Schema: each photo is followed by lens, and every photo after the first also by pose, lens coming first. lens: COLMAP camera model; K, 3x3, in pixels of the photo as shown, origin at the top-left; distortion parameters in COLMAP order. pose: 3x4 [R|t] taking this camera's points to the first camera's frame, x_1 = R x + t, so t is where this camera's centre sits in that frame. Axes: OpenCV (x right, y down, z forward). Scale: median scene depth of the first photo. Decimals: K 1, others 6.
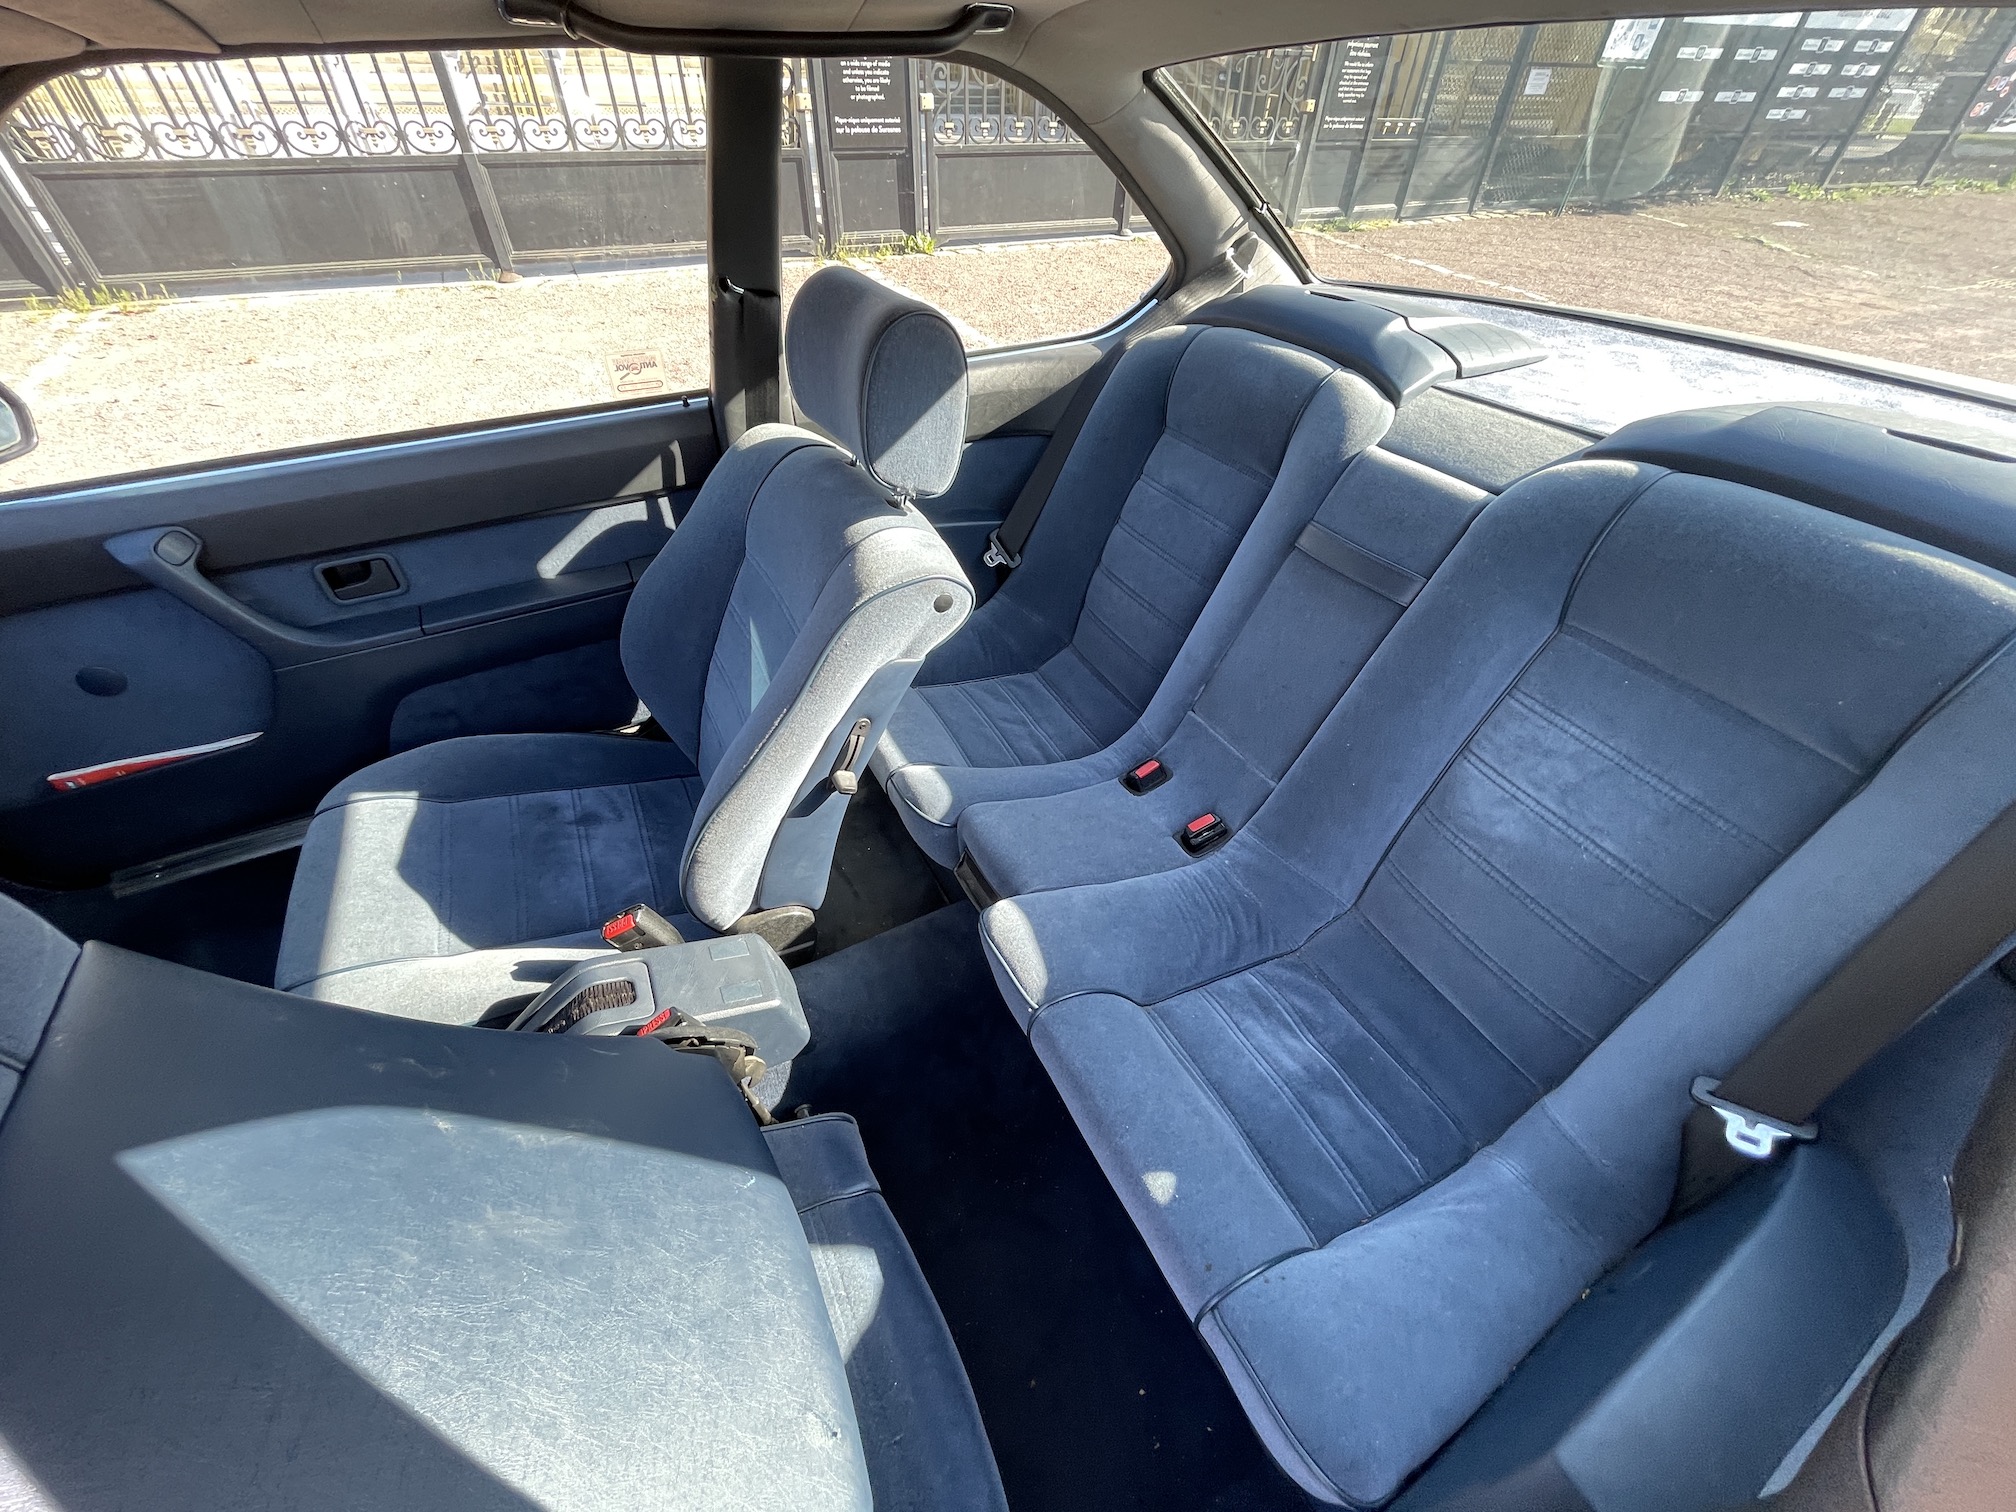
lens RADIAL K [[802.3, 0, 1006.3], [0, 802.3, 742.7], [0, 0, 1]] dist [-0.008706, -0.000184]
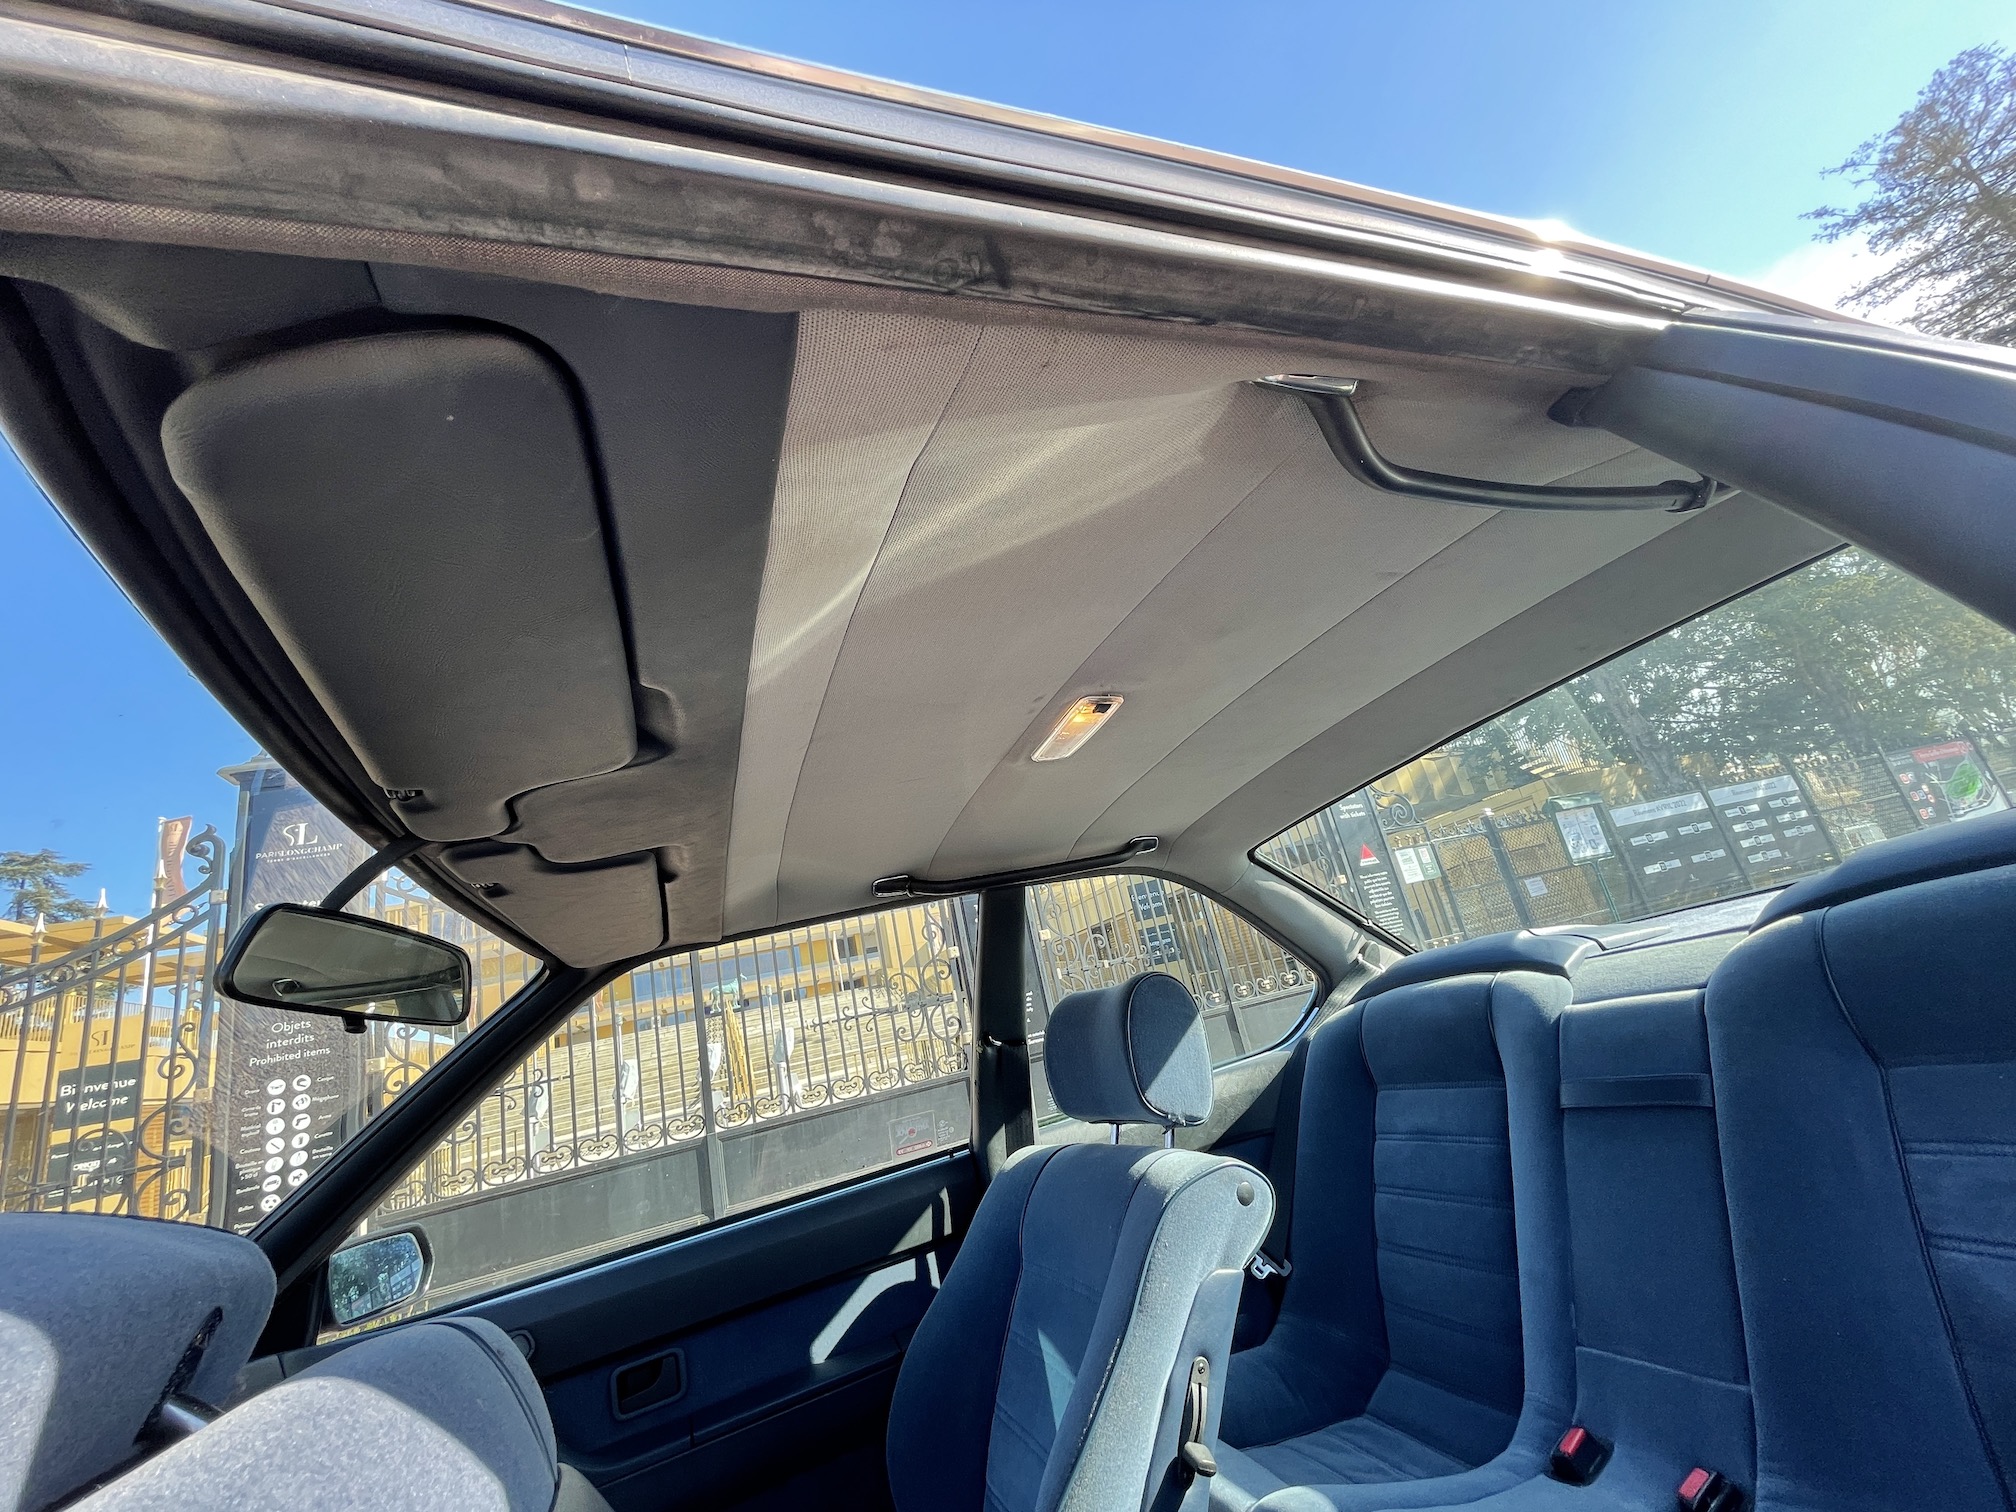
lens RADIAL K [[802.3, 0, 1006.5], [0, 802.3, 770.0], [0, 0, 1]] dist [-0.008706, -0.000184]
pose [[0.965562, -0.255978, -0.046533, -0.127992], [0.097405, 0.521509, -0.847668, 0.257752], [0.241252, 0.813943, 0.528483, -0.030698]]
